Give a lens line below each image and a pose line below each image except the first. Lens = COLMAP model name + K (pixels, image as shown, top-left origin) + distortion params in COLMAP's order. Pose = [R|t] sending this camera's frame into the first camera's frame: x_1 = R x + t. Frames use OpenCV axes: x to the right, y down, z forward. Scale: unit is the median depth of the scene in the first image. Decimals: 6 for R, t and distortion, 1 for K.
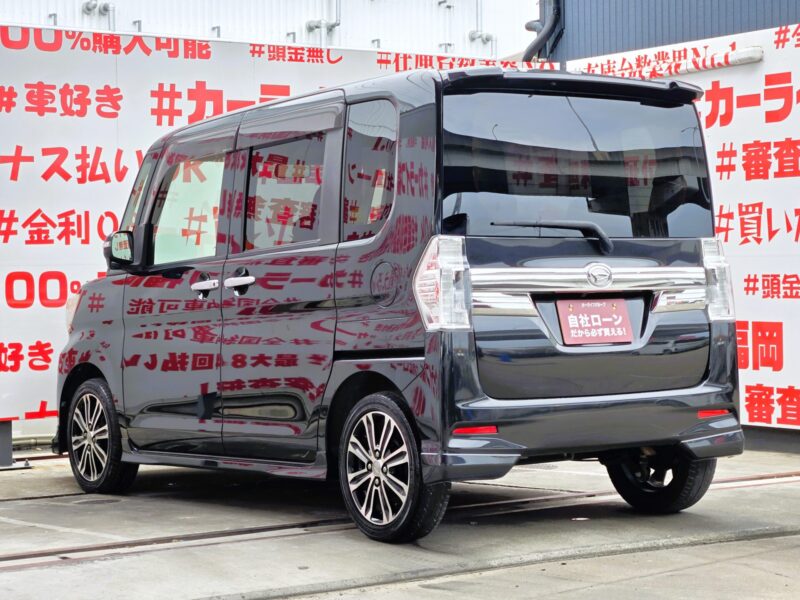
lens RADIAL K [[1789.8, 0, 423.8], [0, 1789.8, 307.3], [0, 0, 1]] dist [0.021782, 0.000000]
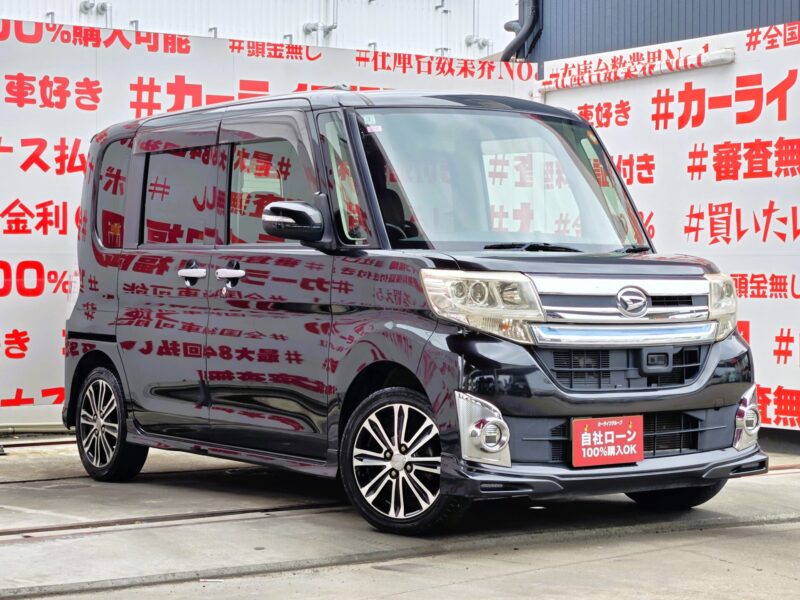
lens RADIAL K [[1789.8, 0, 415.4], [0, 1789.8, 318.9], [0, 0, 1]] dist [0.021782, 0.000000]
pose [[0.999889, 0.014547, -0.003317, 0.014403], [-0.014536, 0.999889, 0.003171, 0.006316], [0.003362, -0.003123, 0.999989, -0.012278]]
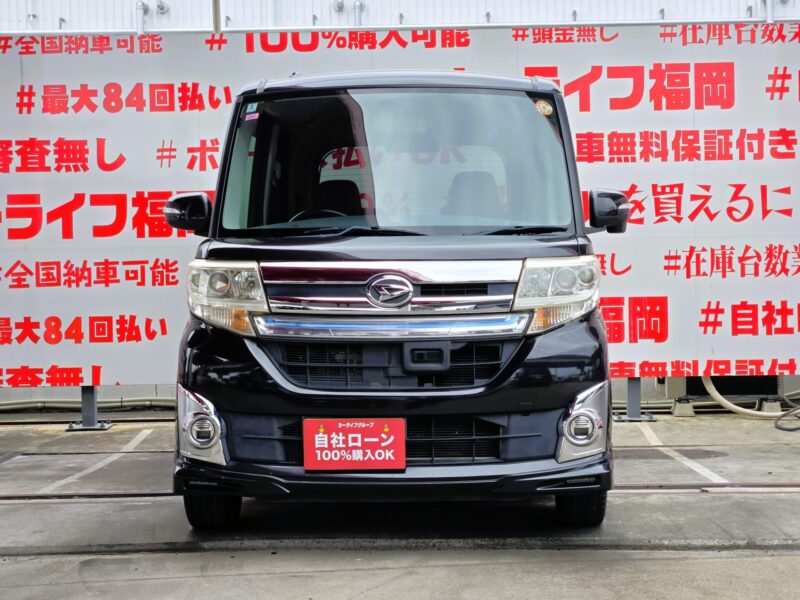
lens RADIAL K [[1789.8, 0, 401.6], [0, 1789.8, 293.2], [0, 0, 1]] dist [0.021782, 0.000000]
pose [[0.808129, 0.013181, -0.588858, 0.486221], [-0.008998, 0.999909, 0.010032, -0.005151], [0.588937, -0.002809, 0.808174, 0.138321]]
